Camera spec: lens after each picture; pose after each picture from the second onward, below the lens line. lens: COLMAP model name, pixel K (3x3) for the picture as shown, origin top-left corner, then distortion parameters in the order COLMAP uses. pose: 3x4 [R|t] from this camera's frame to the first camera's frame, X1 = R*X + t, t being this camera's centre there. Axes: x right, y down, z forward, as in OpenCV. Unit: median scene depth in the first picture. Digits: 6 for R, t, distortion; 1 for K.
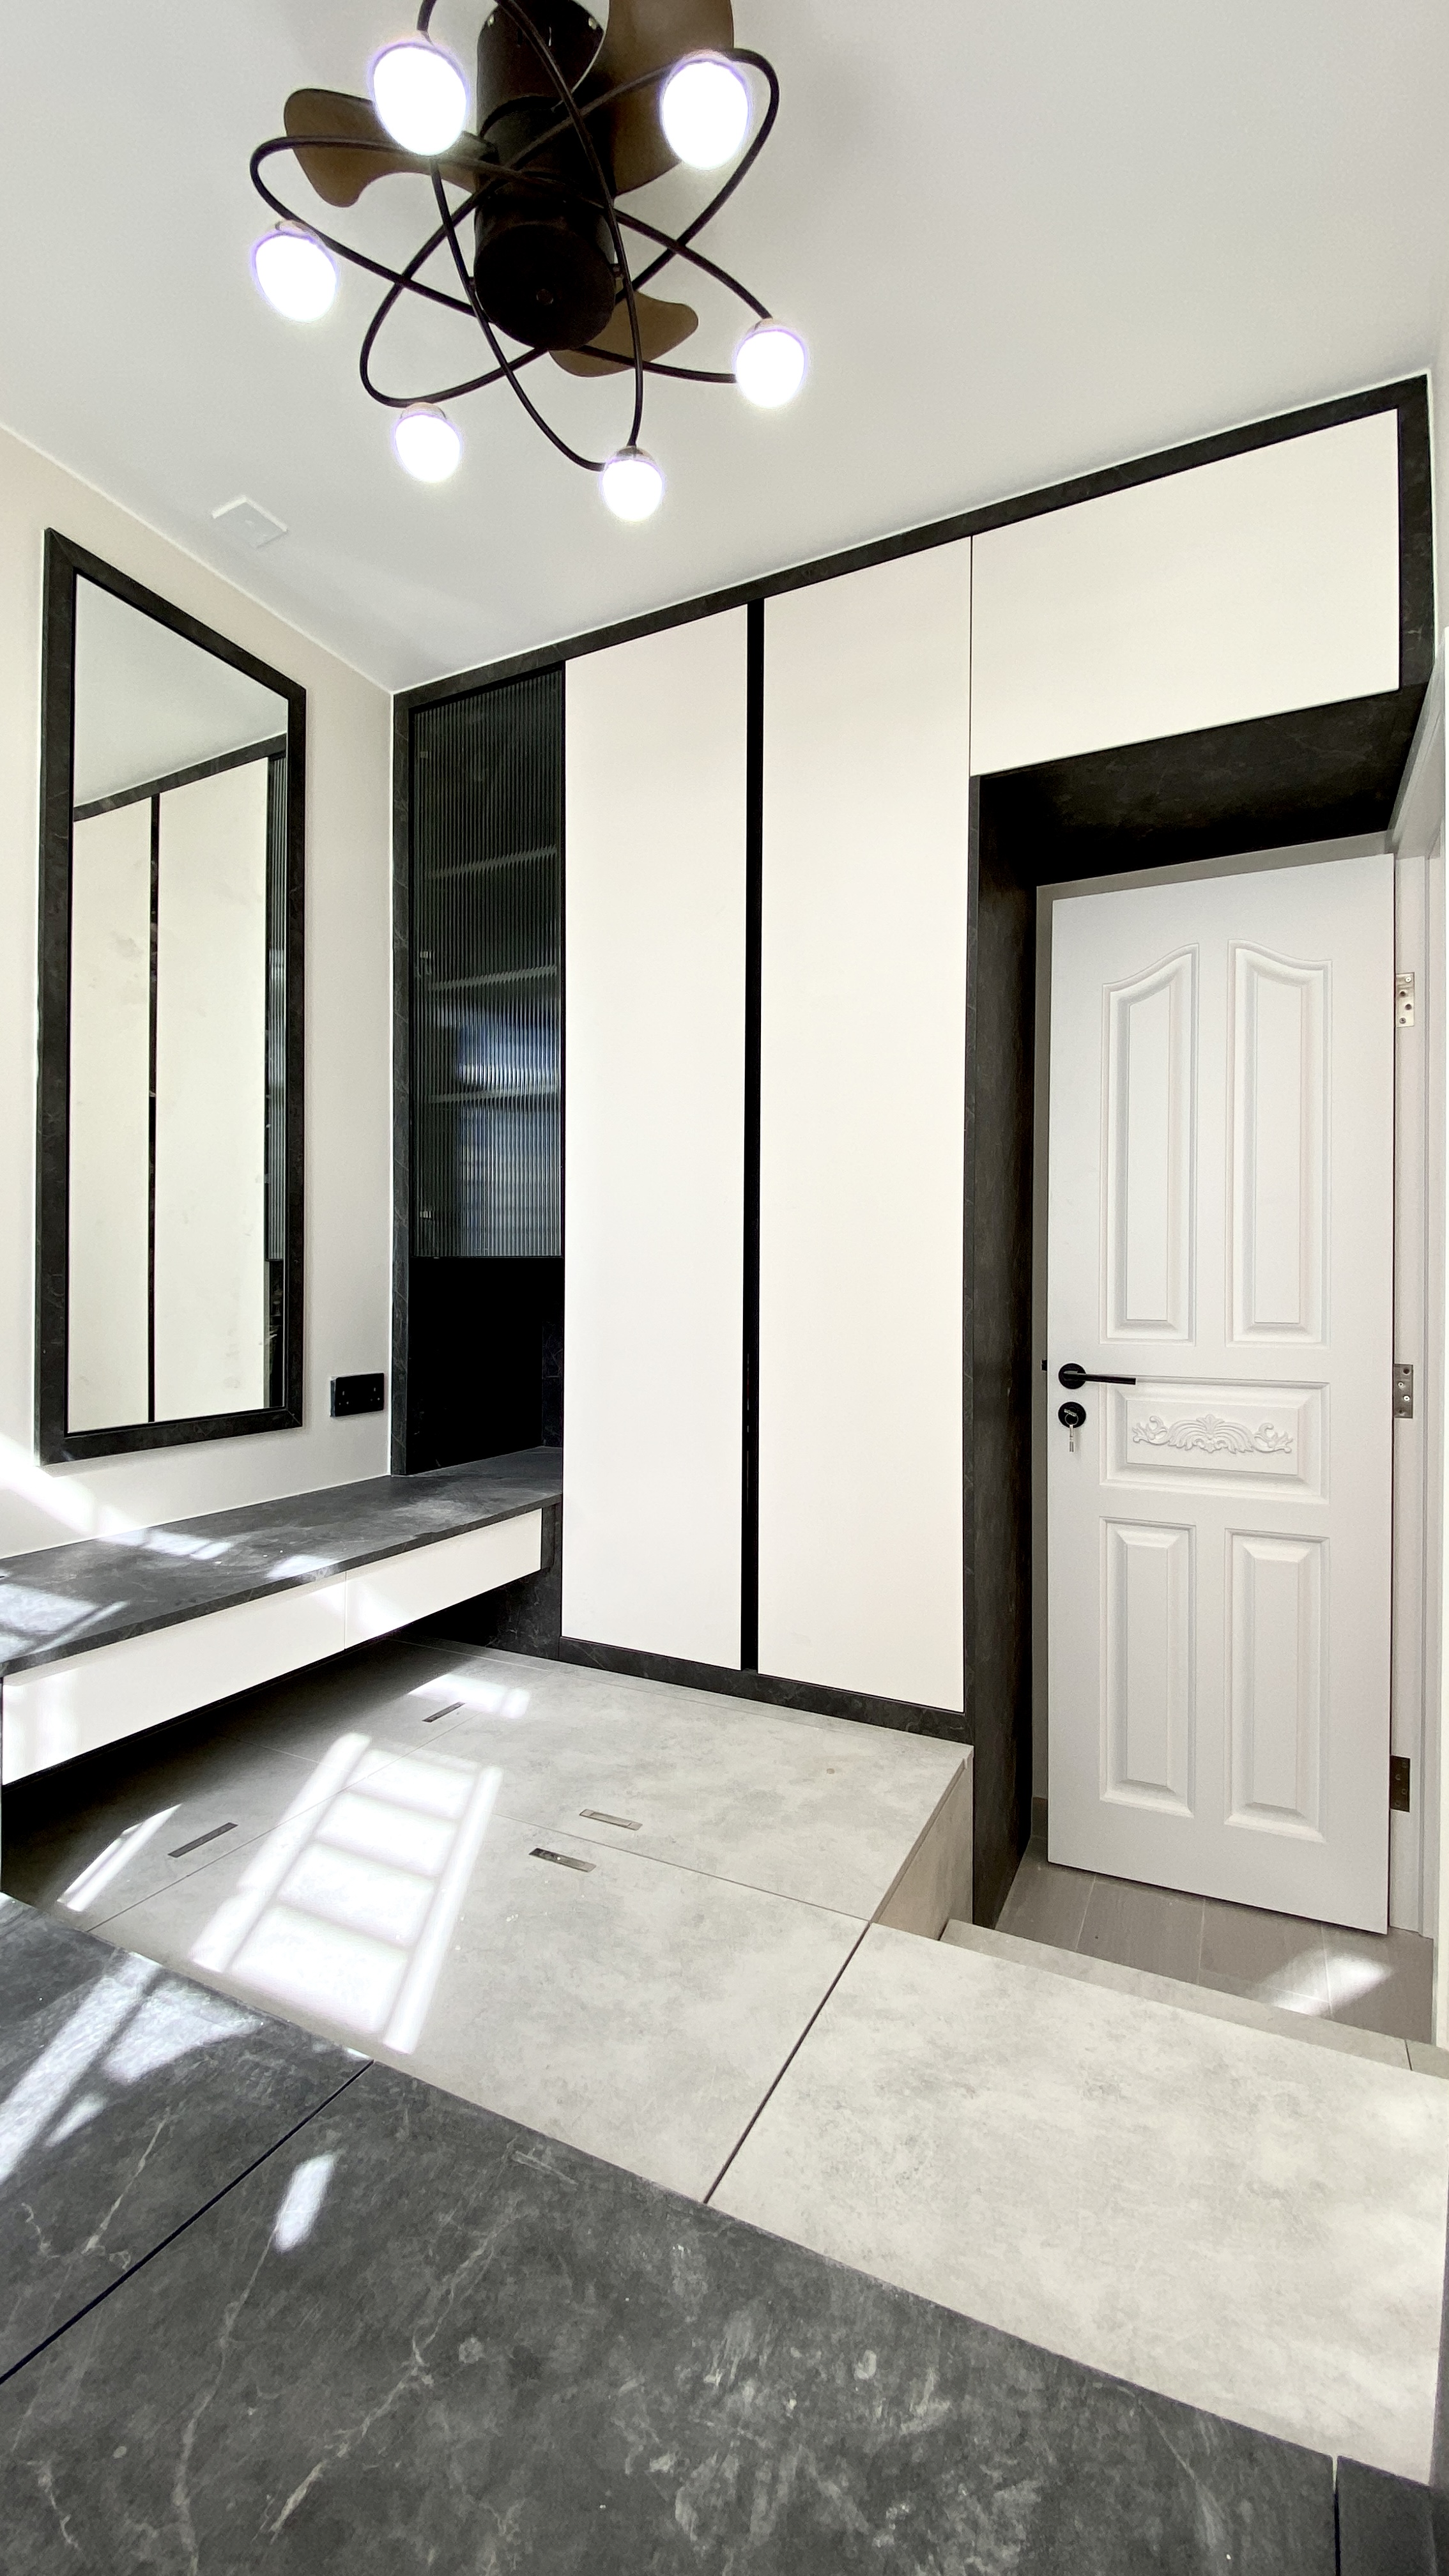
lens RADIAL K [[1061.6, 0, 725.5], [0, 1061.6, 1279.3], [0, 0, 1]] dist [-0.004309, -0.000405]
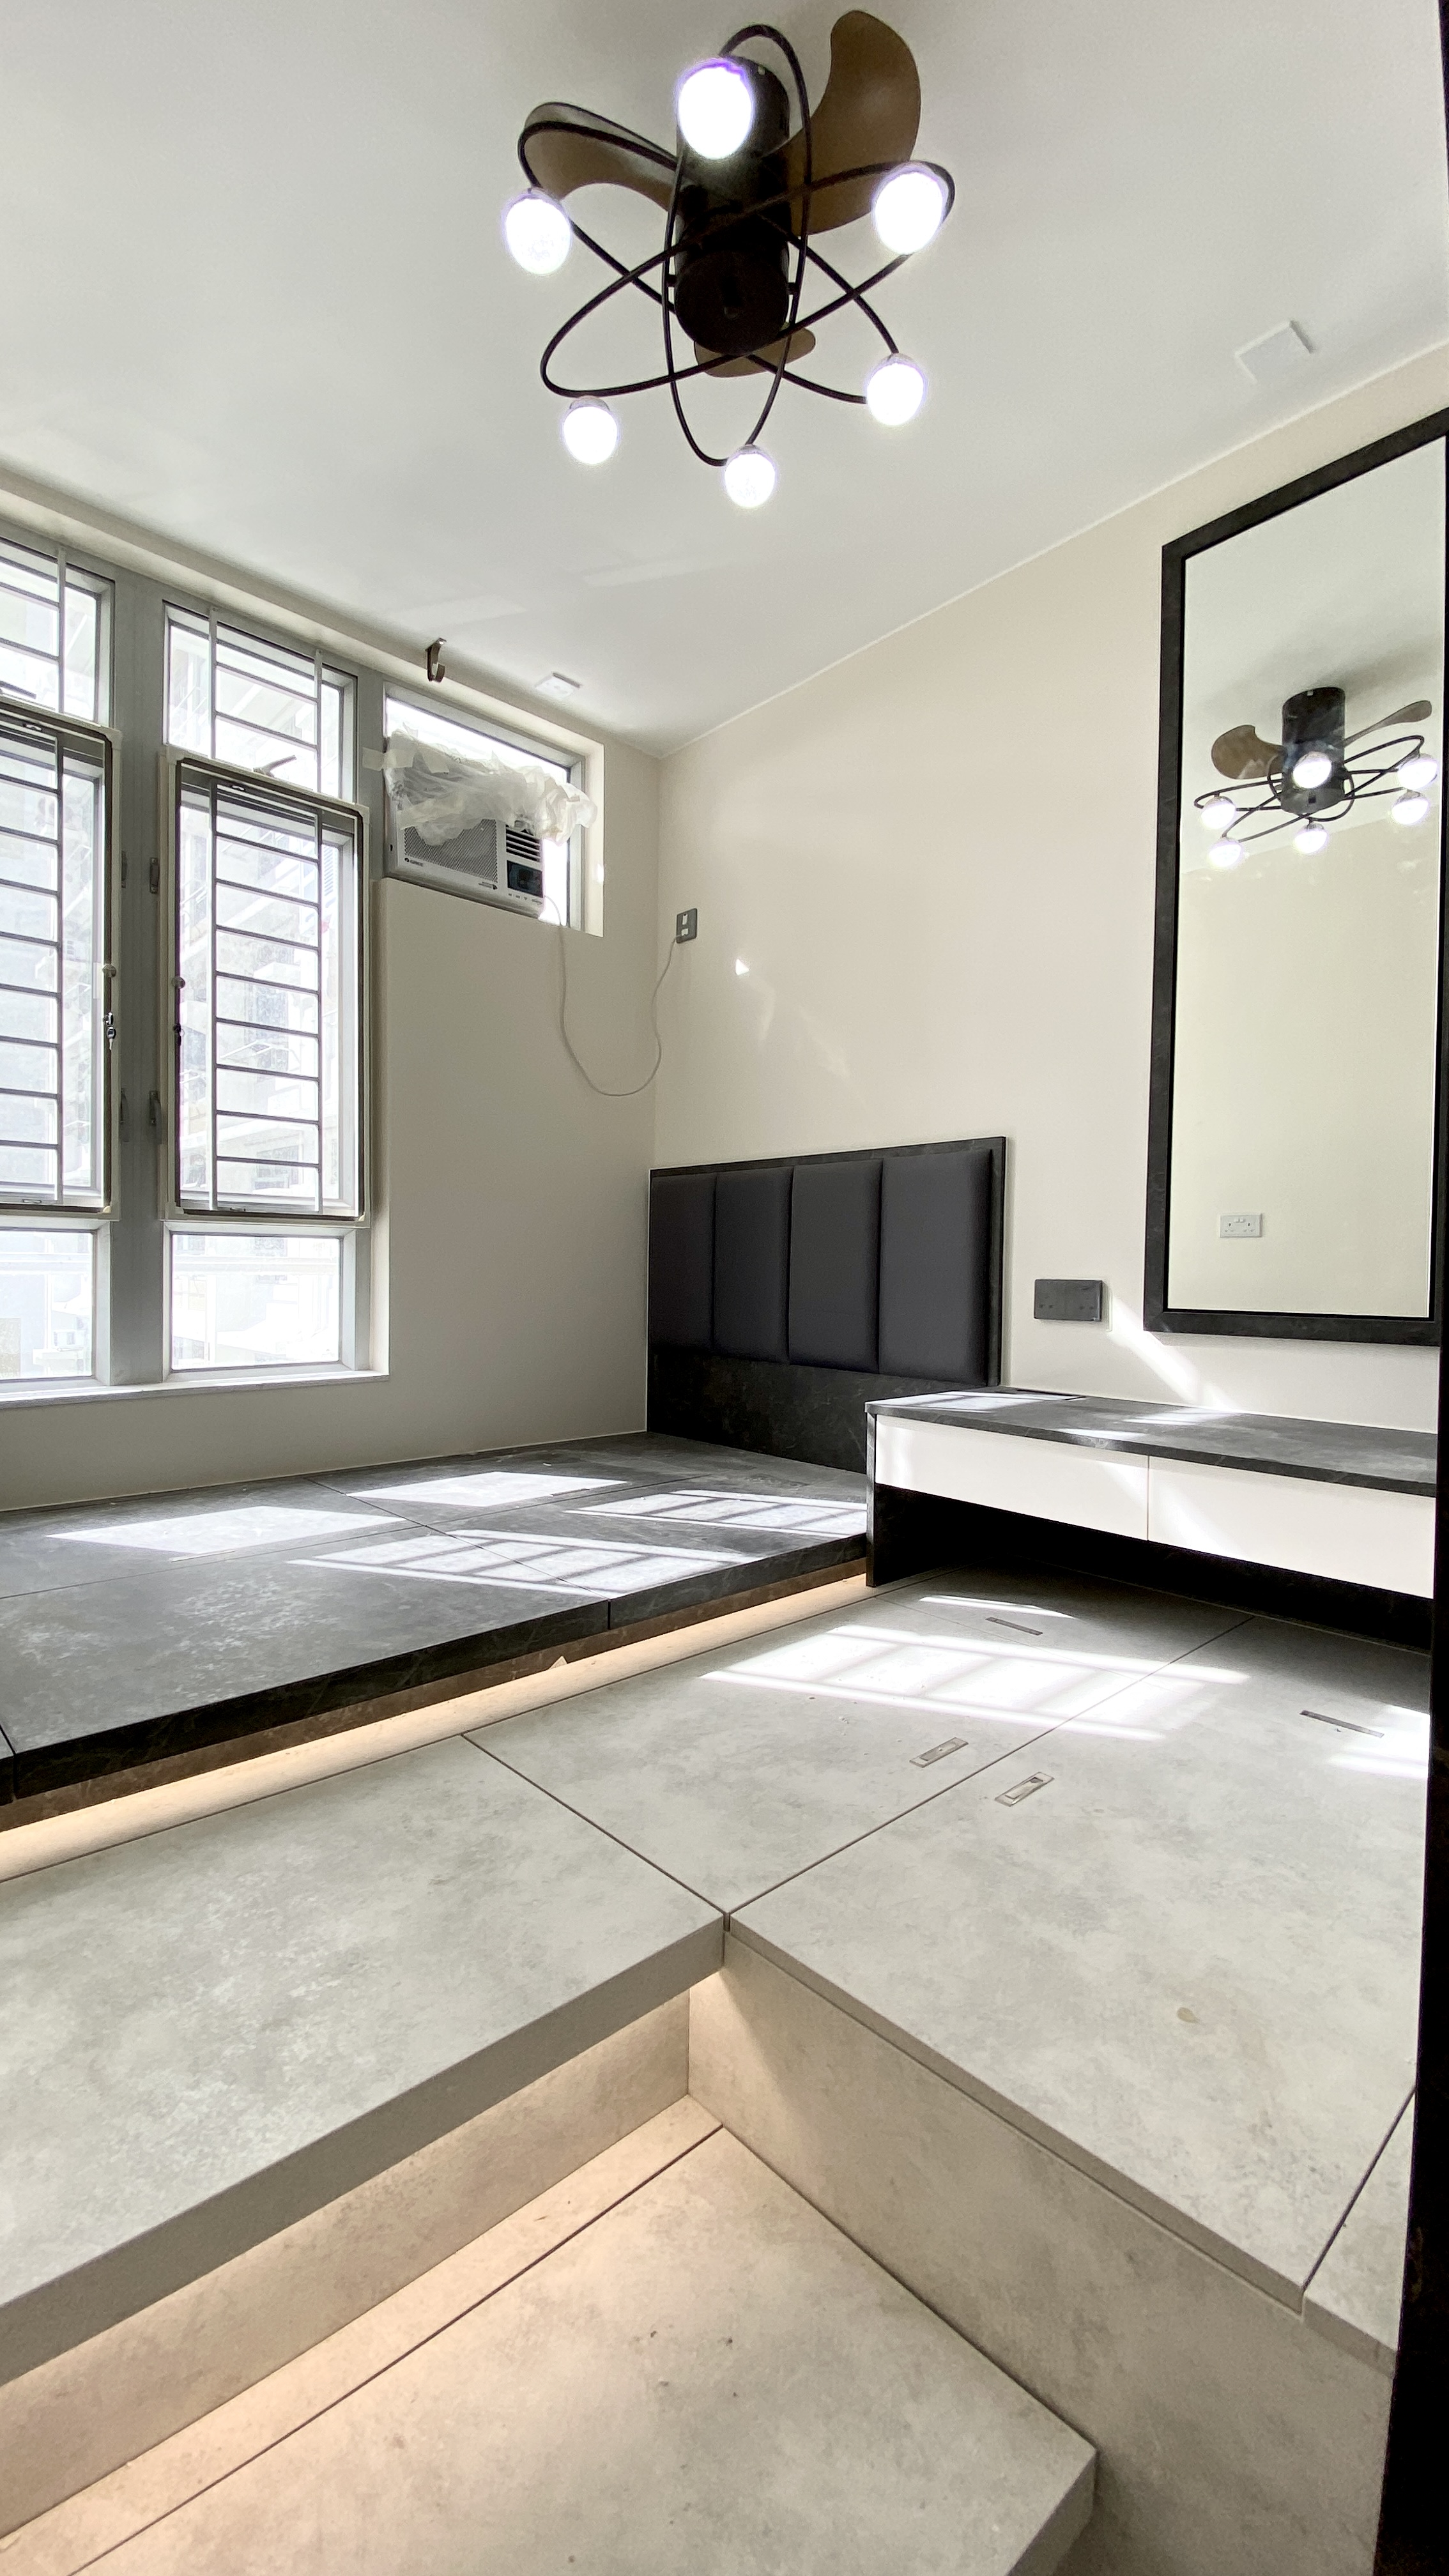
lens RADIAL K [[1061.6, 0, 725.3], [0, 1061.6, 1282.6], [0, 0, 1]] dist [-0.004309, -0.000405]
pose [[-0.354498, 0.002551, -0.935053, 0.719634], [-0.023528, 0.999655, 0.011647, 0.130574], [0.934761, 0.026129, -0.354316, 1.078169]]
